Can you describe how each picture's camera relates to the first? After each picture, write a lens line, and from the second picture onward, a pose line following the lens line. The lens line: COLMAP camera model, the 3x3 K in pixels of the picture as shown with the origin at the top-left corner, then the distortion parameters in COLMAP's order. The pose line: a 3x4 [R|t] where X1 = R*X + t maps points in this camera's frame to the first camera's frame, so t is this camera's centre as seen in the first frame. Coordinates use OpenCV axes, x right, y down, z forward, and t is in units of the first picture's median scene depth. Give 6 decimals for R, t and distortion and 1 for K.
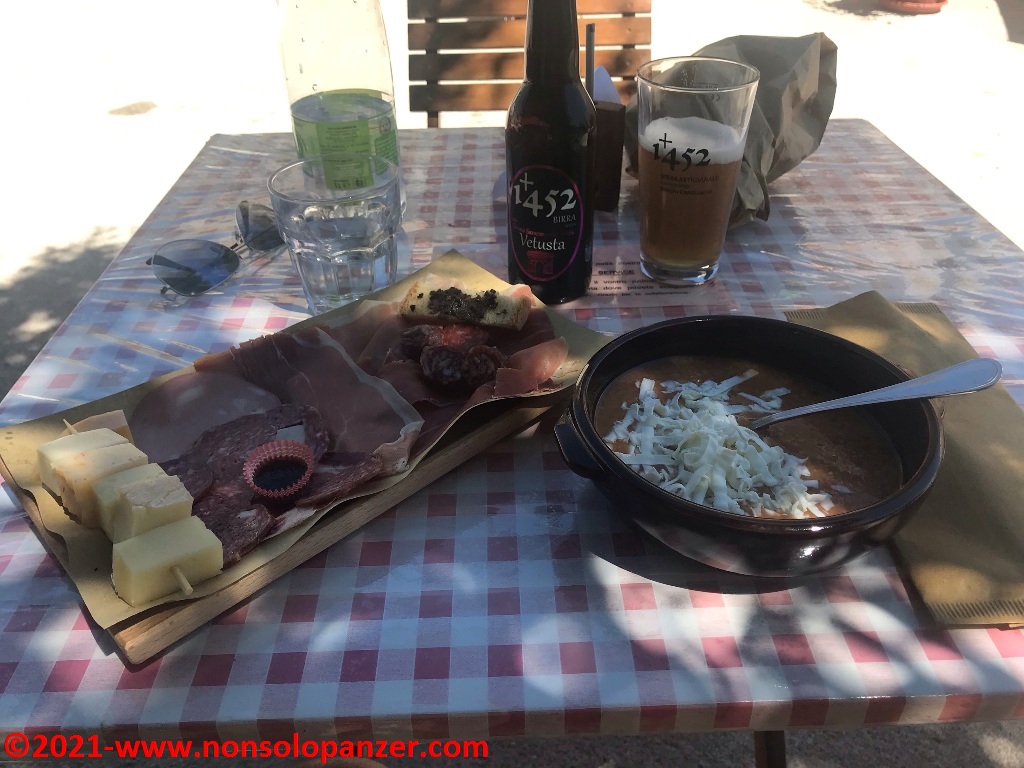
lens RADIAL K [[880.3, 0, 534.3], [0, 880.3, 383.6], [0, 0, 1]] dist [0.072077, -0.167408]
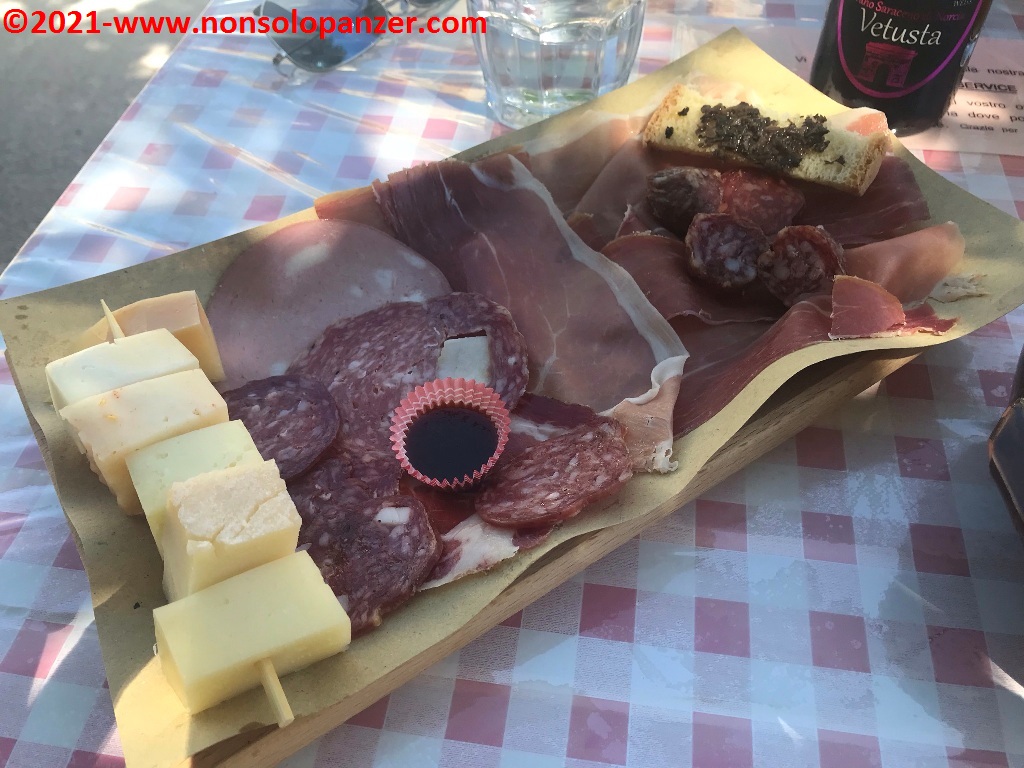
lens RADIAL K [[880.3, 0, 534.3], [0, 880.3, 383.6], [0, 0, 1]] dist [0.072077, -0.167408]
pose [[0.985664, 0.122857, -0.115638, -0.149500], [-0.088656, 0.960288, 0.264552, -0.079689], [0.143548, -0.250508, 0.957413, 0.407169]]
